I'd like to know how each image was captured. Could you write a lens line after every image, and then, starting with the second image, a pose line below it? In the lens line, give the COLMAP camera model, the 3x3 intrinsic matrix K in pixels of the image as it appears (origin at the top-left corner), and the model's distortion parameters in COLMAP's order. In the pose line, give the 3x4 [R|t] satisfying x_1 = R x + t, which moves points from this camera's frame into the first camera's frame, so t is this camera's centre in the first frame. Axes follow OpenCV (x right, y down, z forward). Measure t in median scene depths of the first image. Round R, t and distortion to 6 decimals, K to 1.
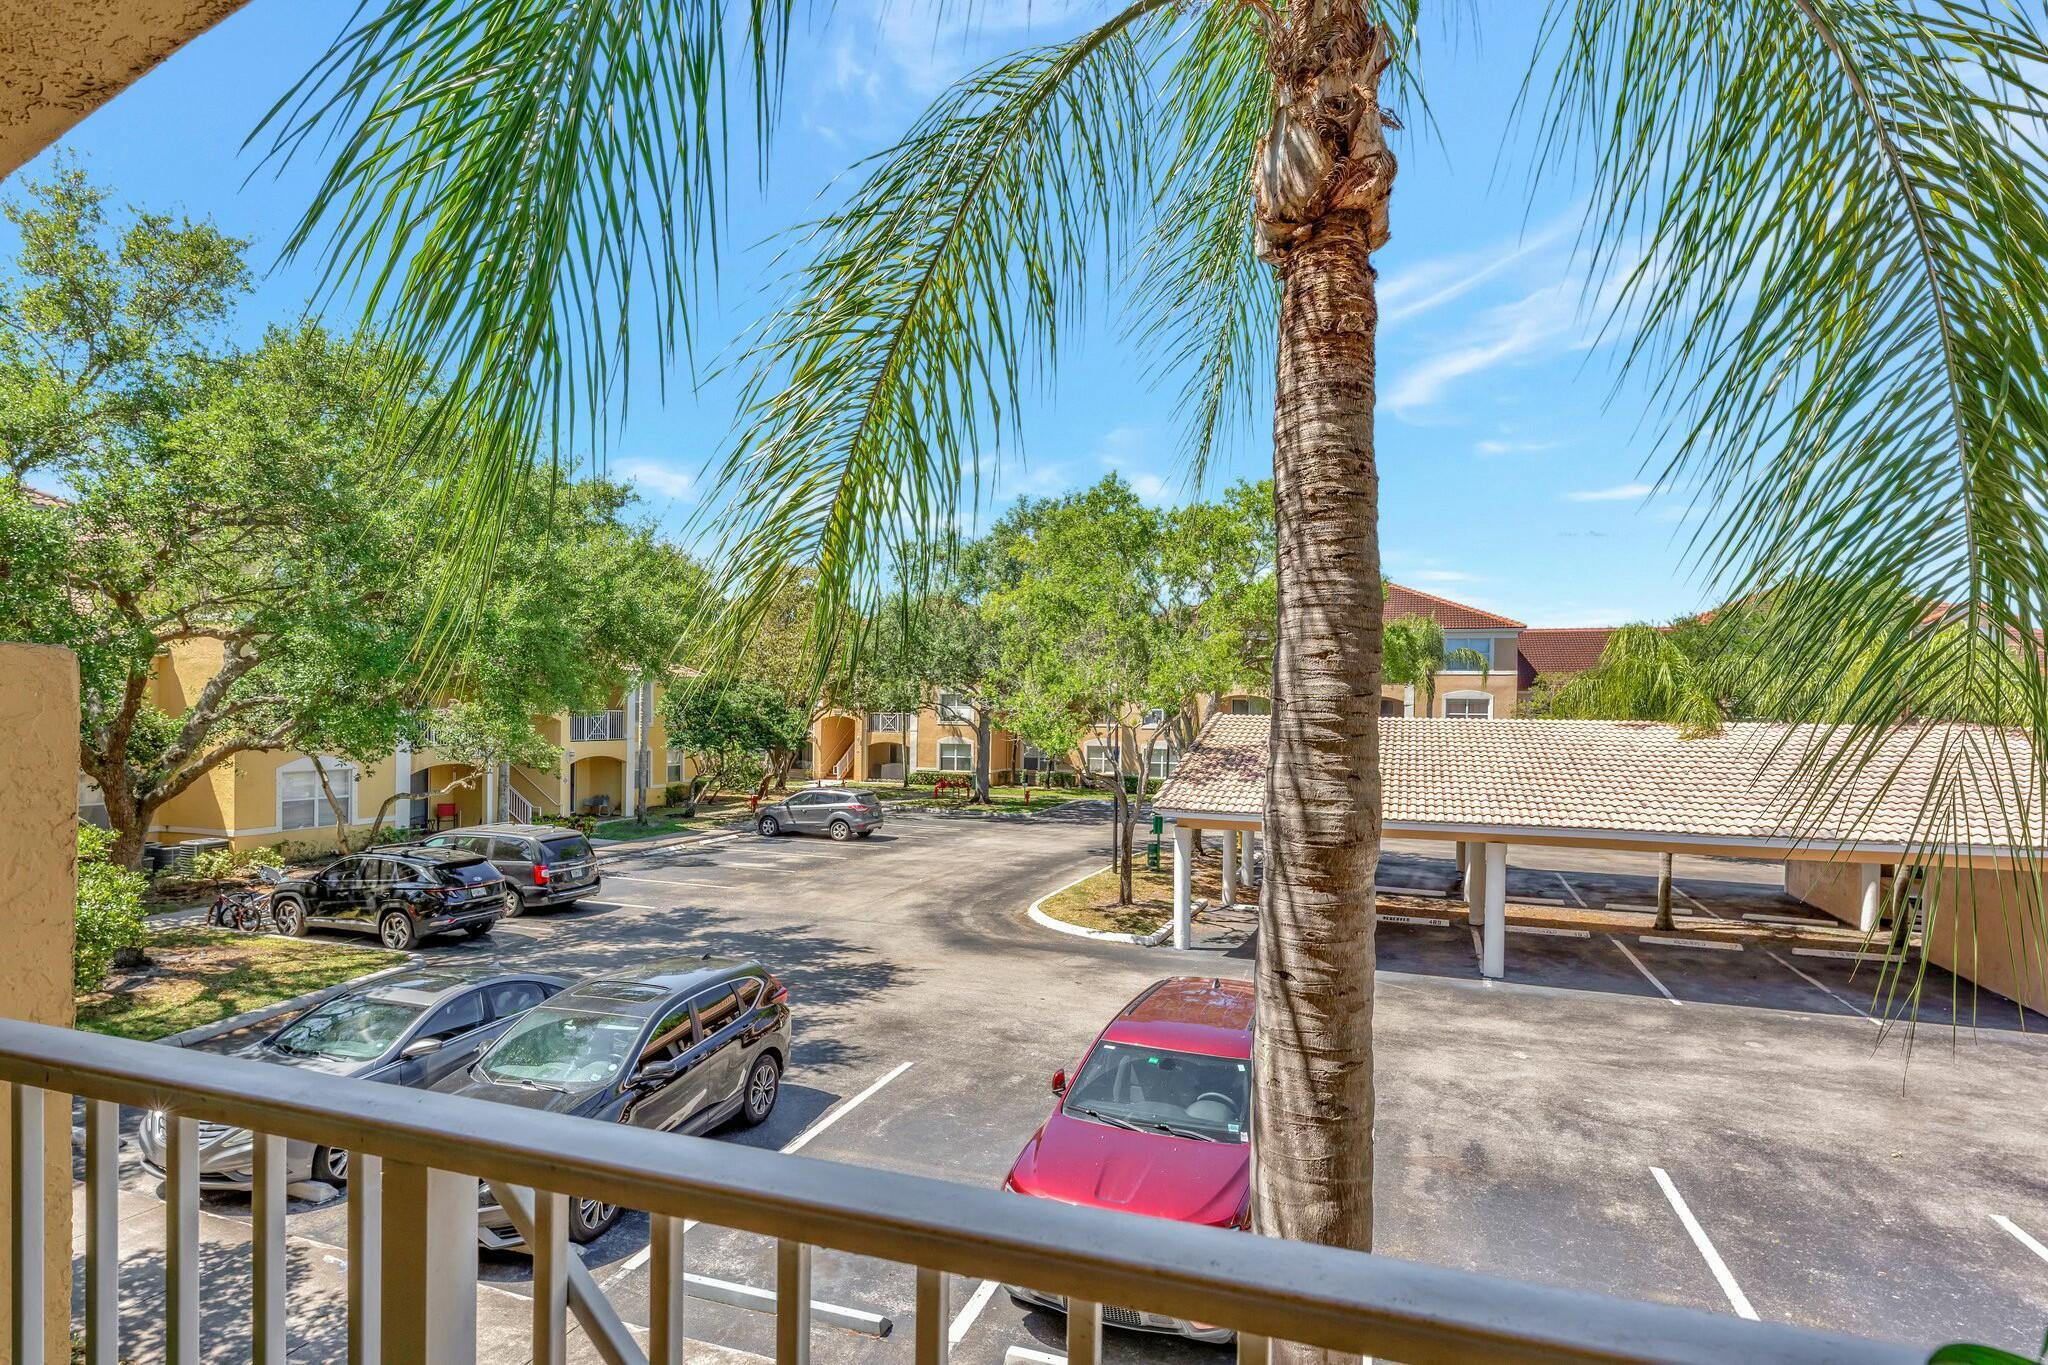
lens RADIAL K [[1085.8, 0, 999.6], [0, 1085.8, 725.0], [0, 0, 1]] dist [-0.000390, -0.000590]
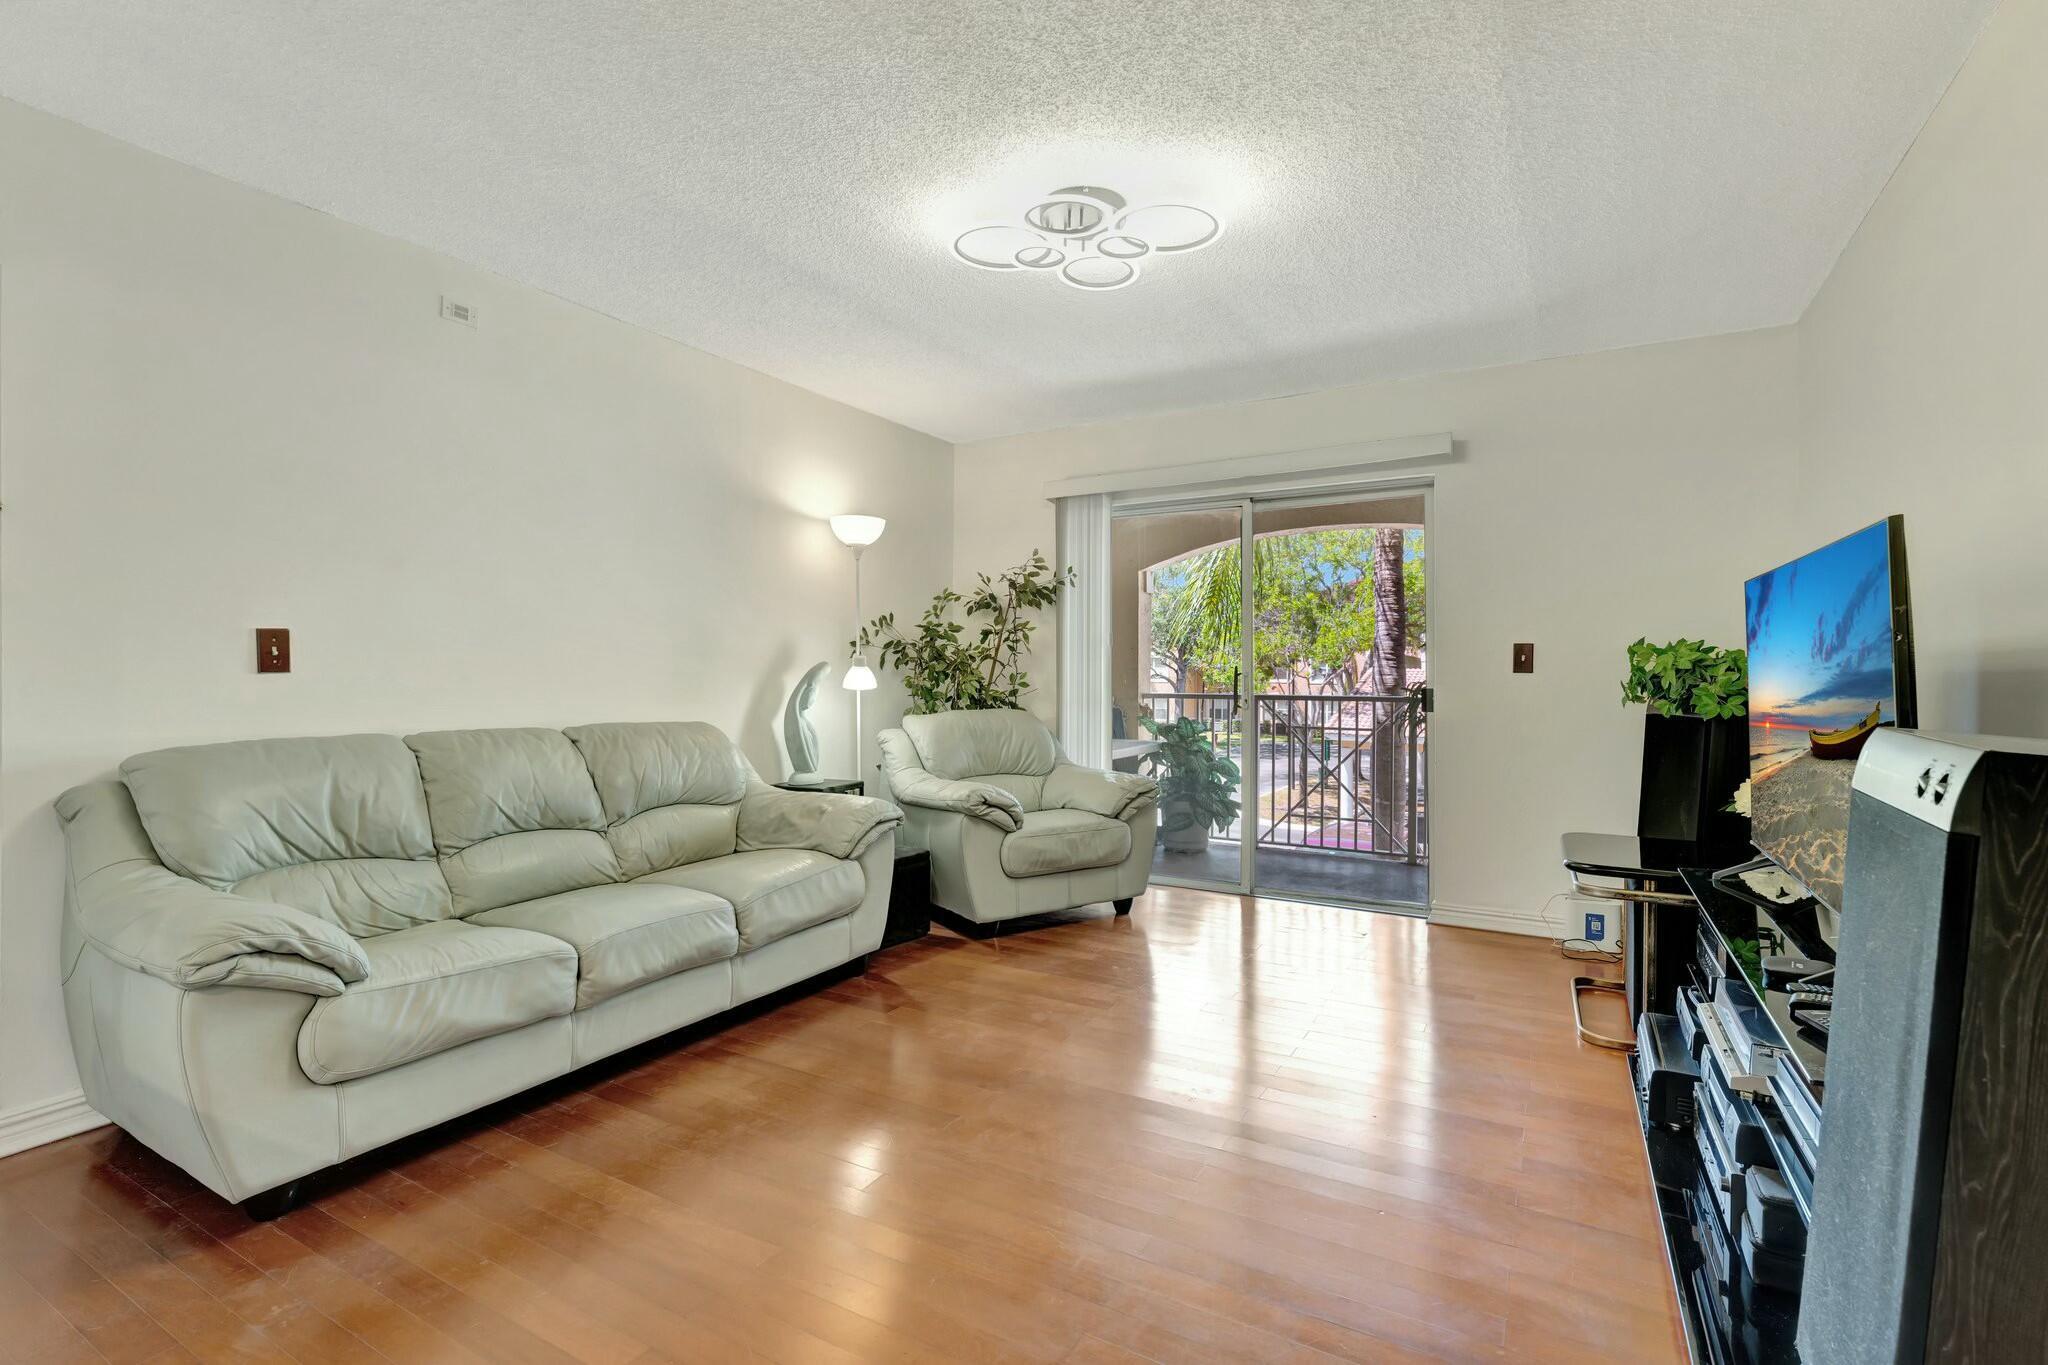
lens RADIAL K [[927.8, 0, 1022.2], [0, 927.8, 644.6], [0, 0, 1]] dist [0.031236, 0.000142]
pose [[0.986349, -0.014853, -0.163996, -0.037171], [0.007636, 0.998978, -0.044547, 0.009165], [0.164490, 0.042686, 0.985455, -0.213828]]
